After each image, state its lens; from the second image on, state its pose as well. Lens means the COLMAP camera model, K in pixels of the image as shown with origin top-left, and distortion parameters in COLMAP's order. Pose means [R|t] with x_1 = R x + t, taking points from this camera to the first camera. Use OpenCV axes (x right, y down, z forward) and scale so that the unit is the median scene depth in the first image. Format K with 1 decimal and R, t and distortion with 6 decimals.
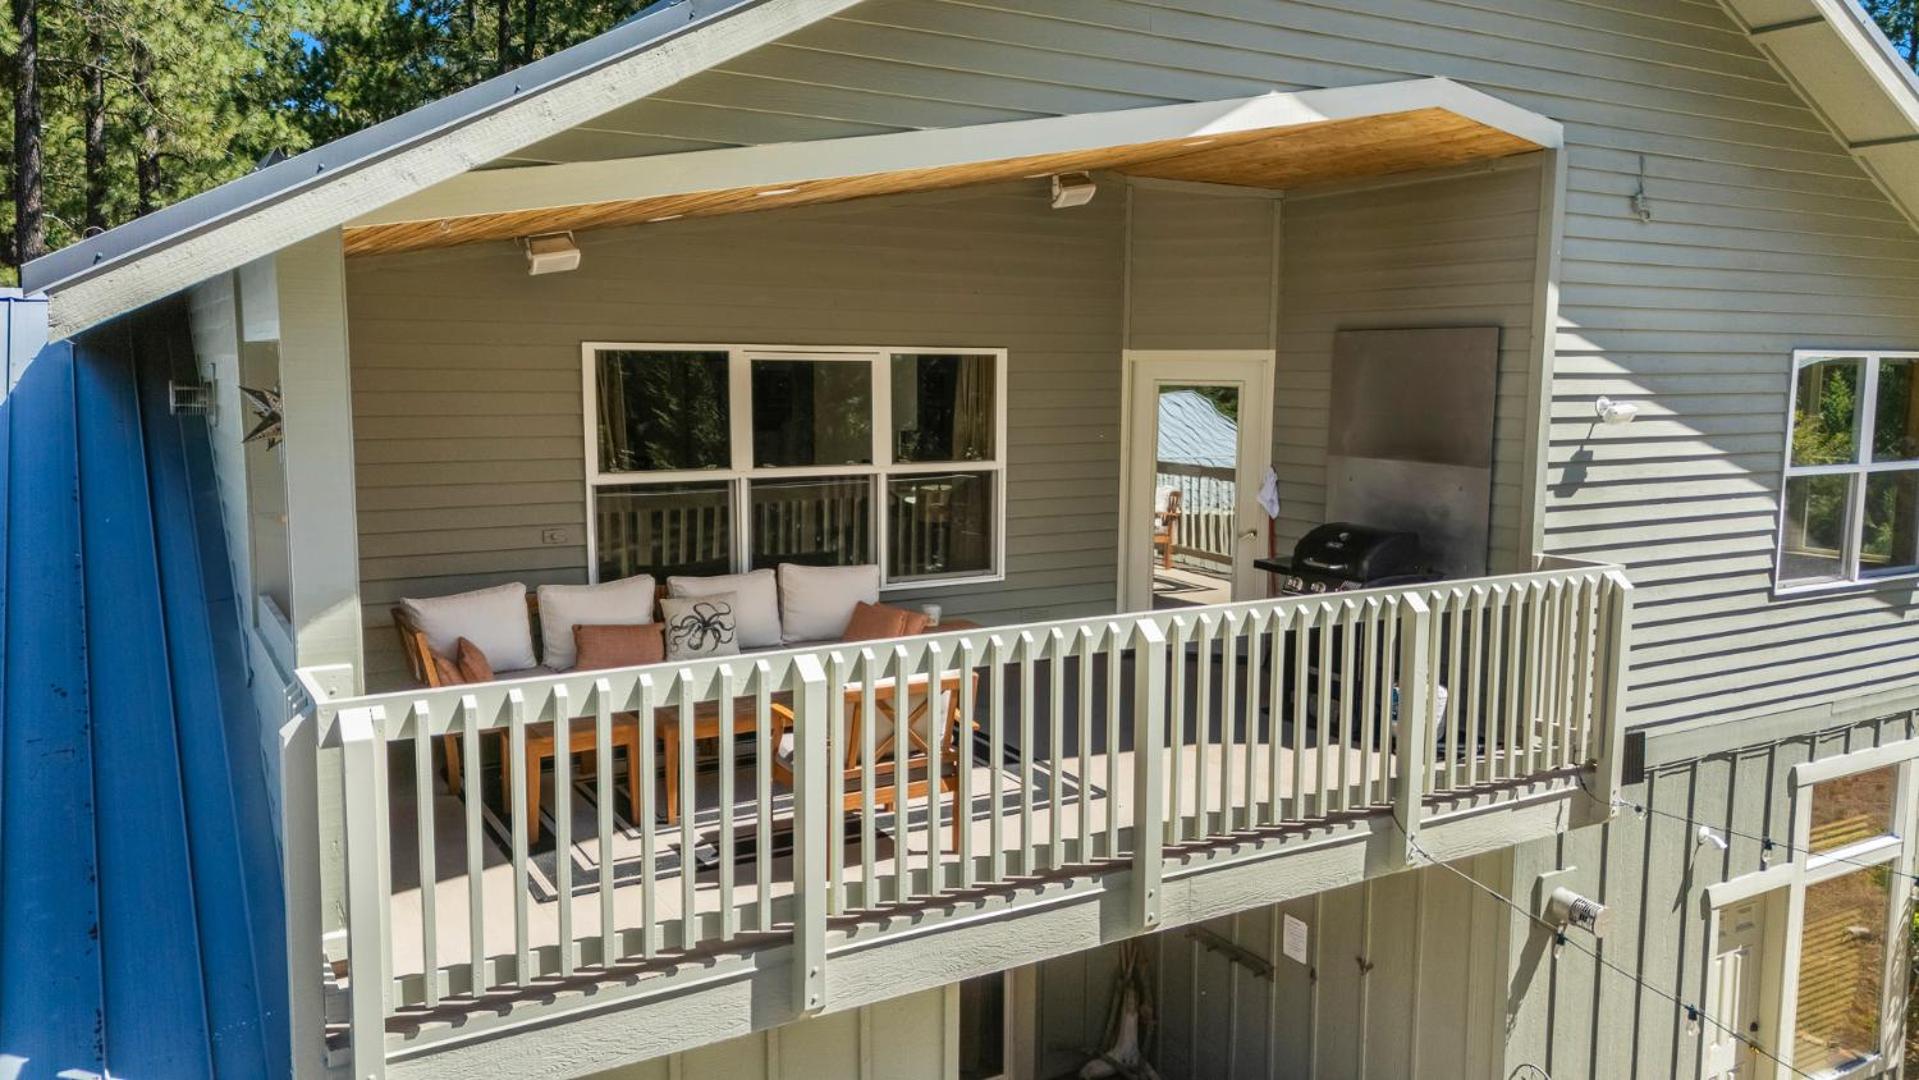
lens RADIAL K [[1426.7, 0, 990.6], [0, 1426.7, 545.0], [0, 0, 1]] dist [0.058884, -0.005621]
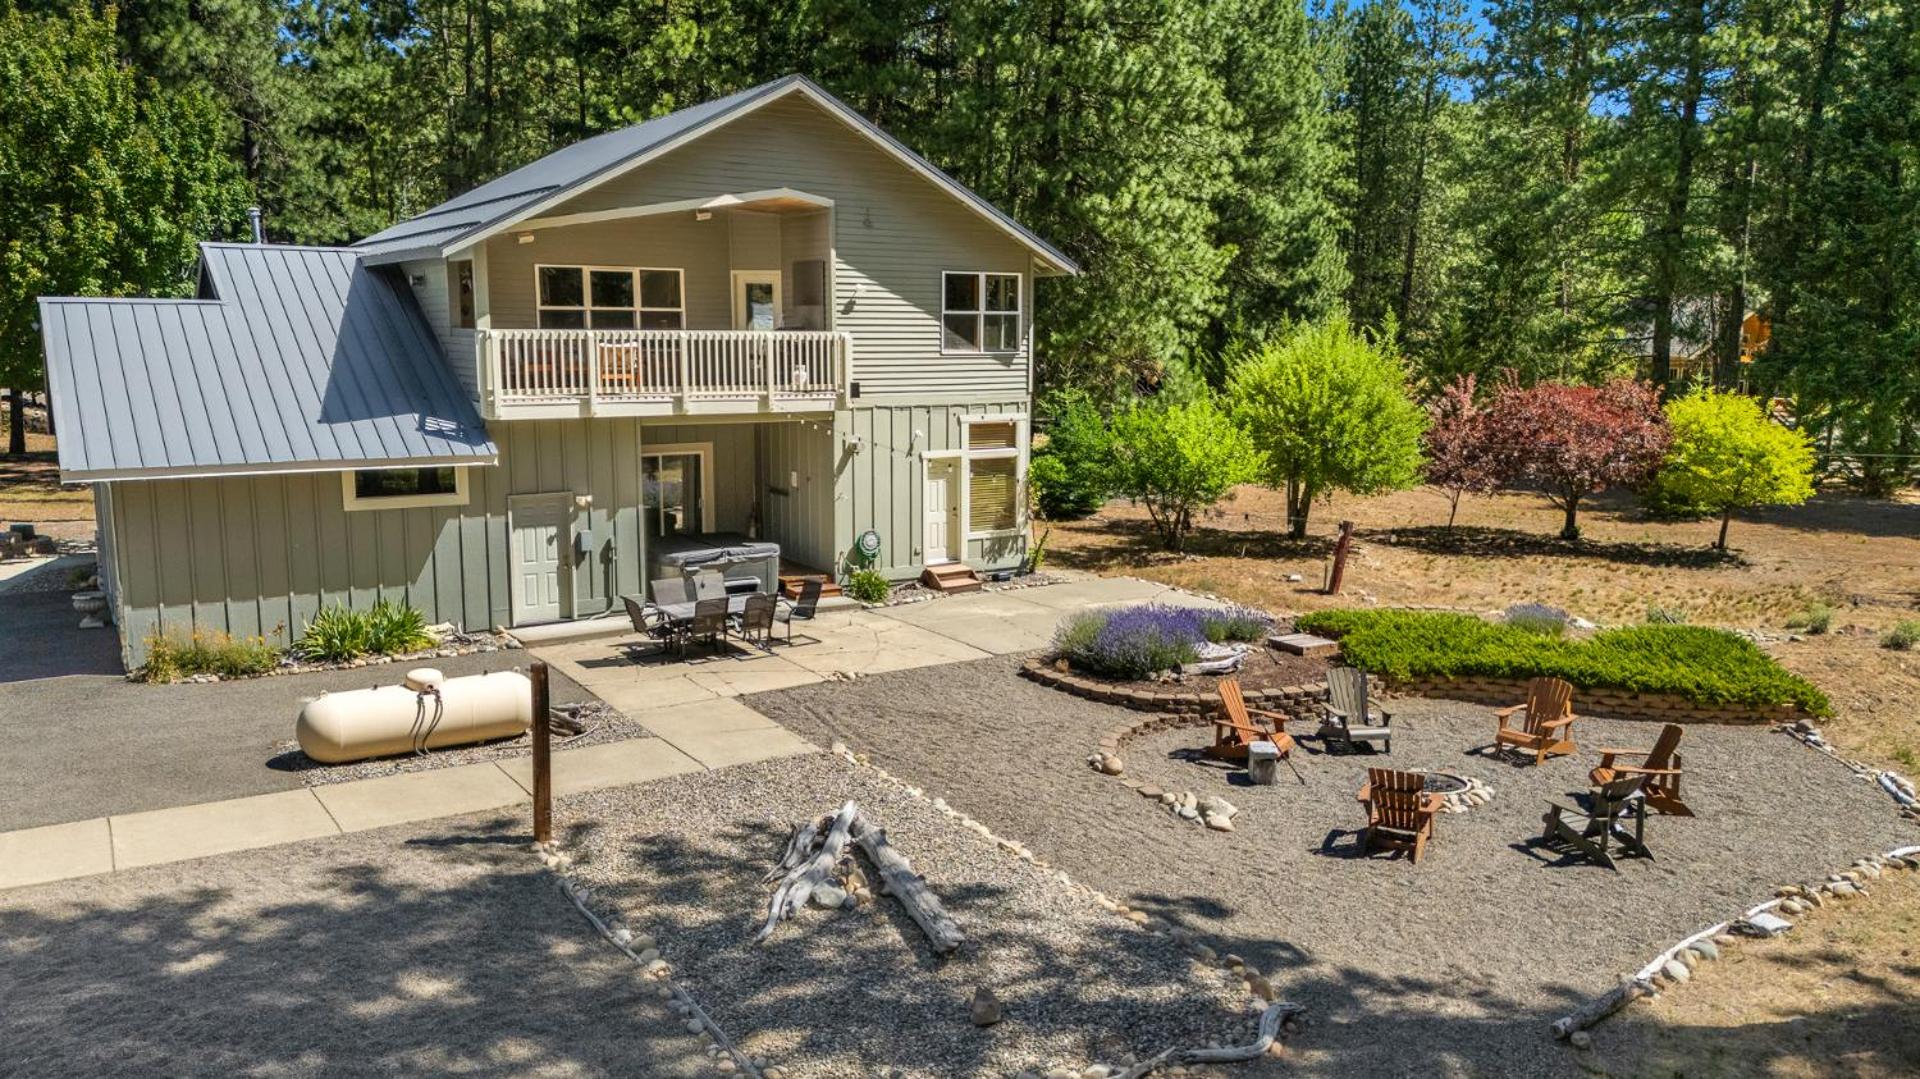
lens RADIAL K [[1427.5, 0, 991.1], [0, 1427.5, 544.5], [0, 0, 1]] dist [0.058884, -0.005621]
pose [[0.999176, -0.006675, 0.040035, 0.577841], [0.005495, 0.999550, 0.029505, 0.379730], [-0.040214, -0.029260, 0.998763, -2.180312]]
